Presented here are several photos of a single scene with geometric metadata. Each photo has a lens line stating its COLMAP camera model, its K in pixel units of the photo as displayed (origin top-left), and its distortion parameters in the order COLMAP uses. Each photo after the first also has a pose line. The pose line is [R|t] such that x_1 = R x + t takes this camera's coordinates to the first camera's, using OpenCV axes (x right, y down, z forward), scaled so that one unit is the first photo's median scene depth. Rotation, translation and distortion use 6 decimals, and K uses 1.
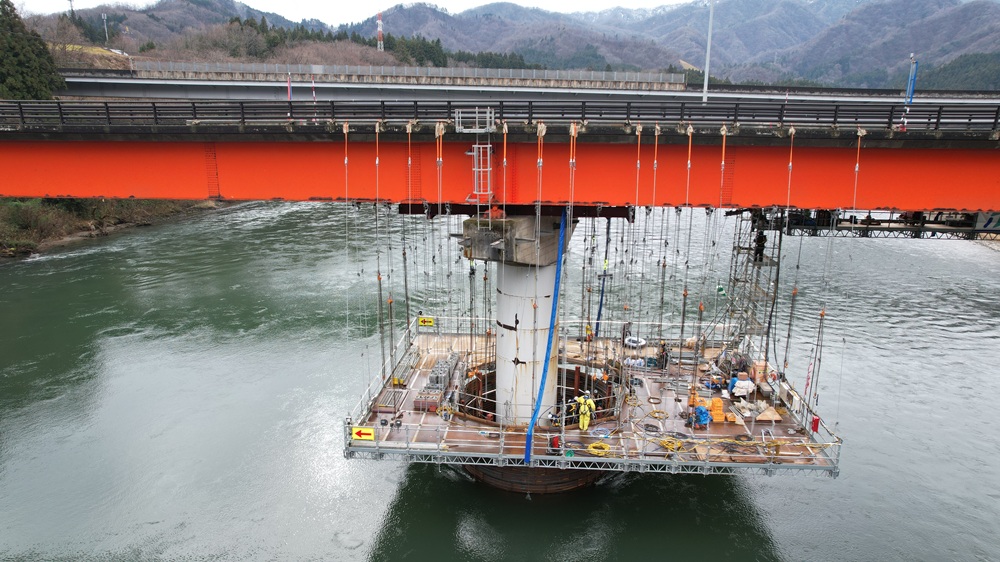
lens RADIAL K [[643.2, 0, 500.0], [0, 643.2, 281.0], [0, 0, 1]] dist [-0.080056, 0.074536]
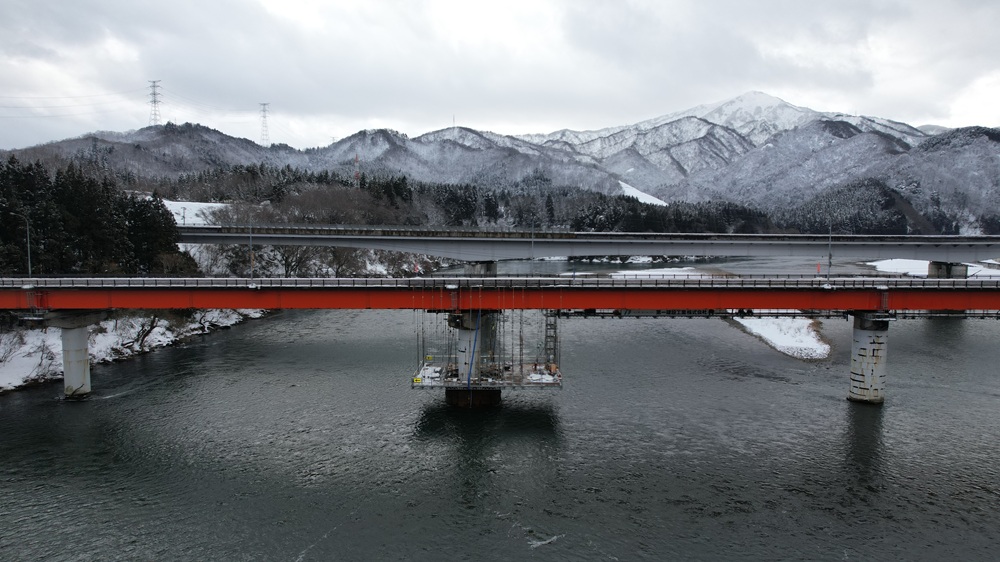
lens RADIAL K [[643.2, 0, 500.0], [0, 643.2, 281.0], [0, 0, 1]] dist [-0.080056, 0.074536]
pose [[0.997750, -0.011124, 0.066114, -0.006526], [0.022200, 0.985326, -0.169235, 0.255126], [-0.063261, 0.170321, 0.983356, -1.940221]]
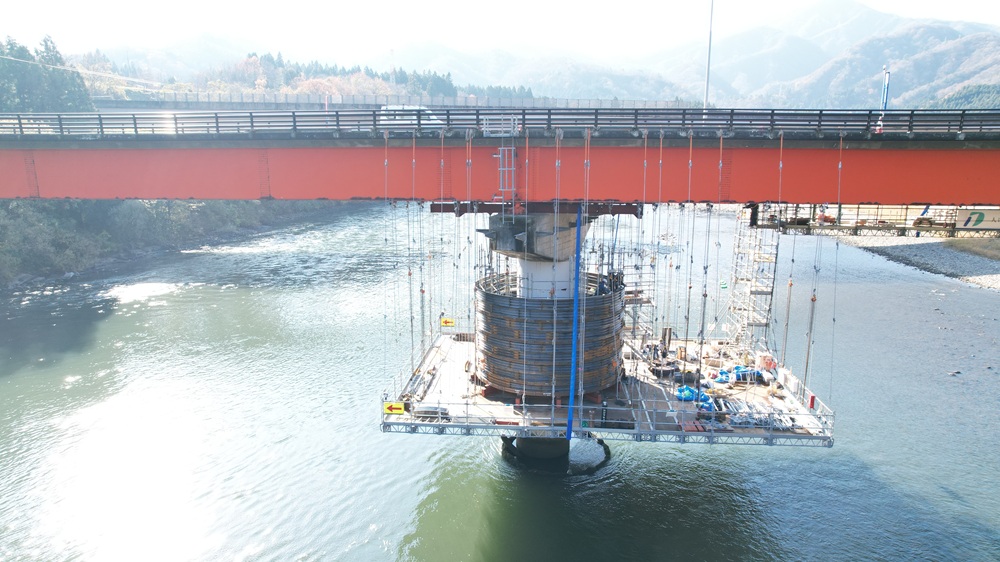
lens RADIAL K [[643.2, 0, 500.0], [0, 643.2, 281.0], [0, 0, 1]] dist [-0.080056, 0.074536]
pose [[0.999909, -0.002271, -0.013334, -0.020334], [0.001607, 0.998769, -0.049575, 0.063212], [0.013430, 0.049549, 0.998681, -0.095487]]
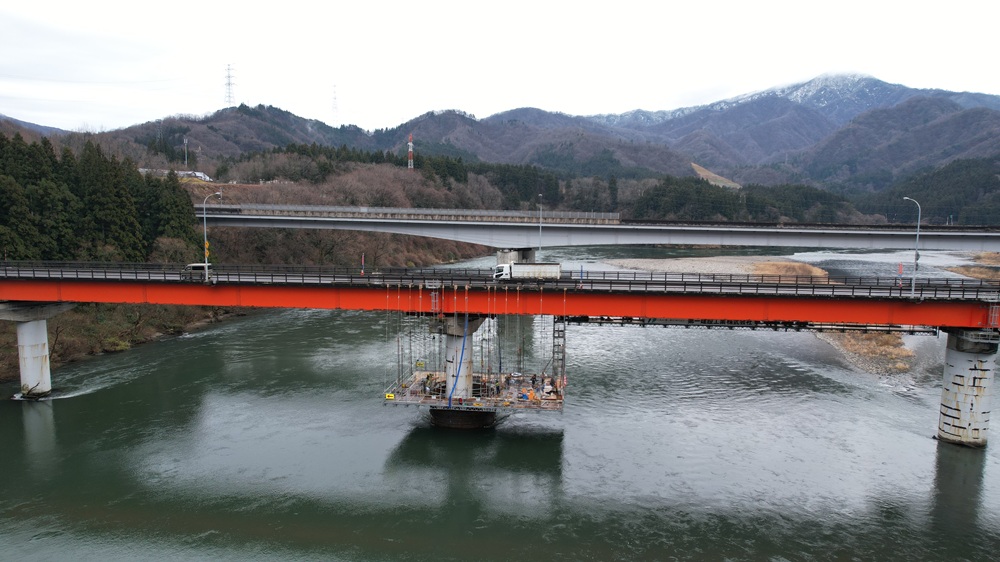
lens RADIAL K [[643.2, 0, 500.0], [0, 643.2, 281.0], [0, 0, 1]] dist [-0.080056, 0.074536]
pose [[0.999113, 0.007148, -0.041490, 0.304468], [-0.012961, 0.989842, -0.141581, 0.112583], [0.040057, 0.141993, 0.989057, -1.467351]]
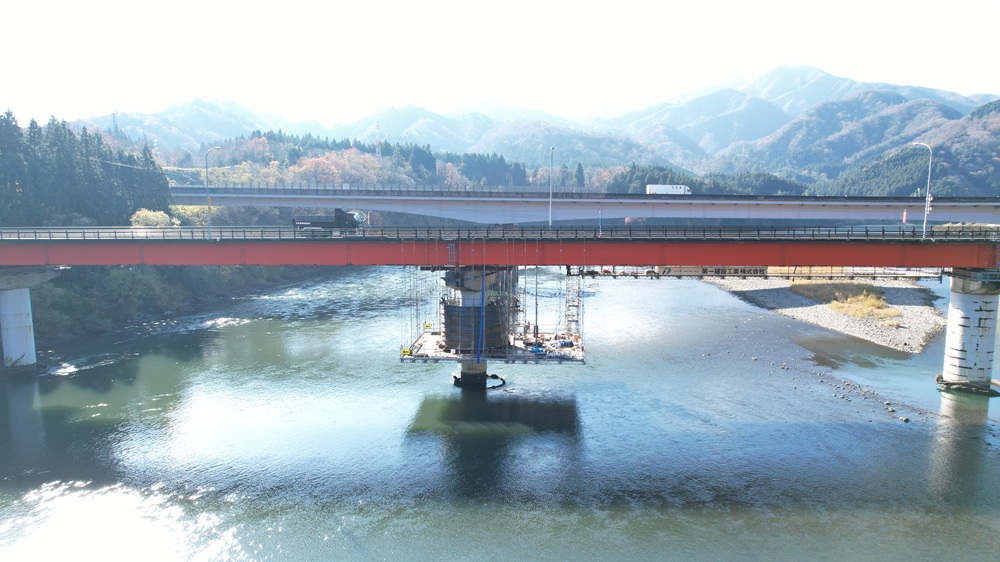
lens RADIAL K [[643.2, 0, 500.0], [0, 643.2, 281.0], [0, 0, 1]] dist [-0.080056, 0.074536]
pose [[0.999773, -0.010767, 0.018361, 0.103468], [0.013130, 0.990914, -0.133855, 0.260867], [-0.016753, 0.134066, 0.990831, -1.413271]]
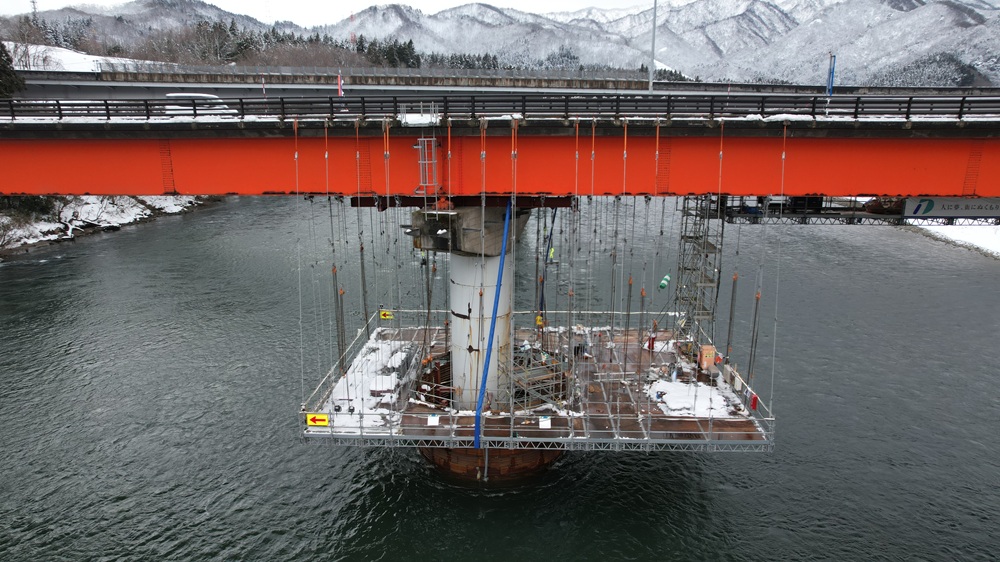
lens RADIAL K [[643.2, 0, 500.0], [0, 643.2, 281.0], [0, 0, 1]] dist [-0.080056, 0.074536]
pose [[0.999343, -0.016710, 0.032161, 0.042463], [0.016756, 0.999859, -0.001142, 0.017777], [-0.032137, 0.001680, 0.999482, -0.032808]]
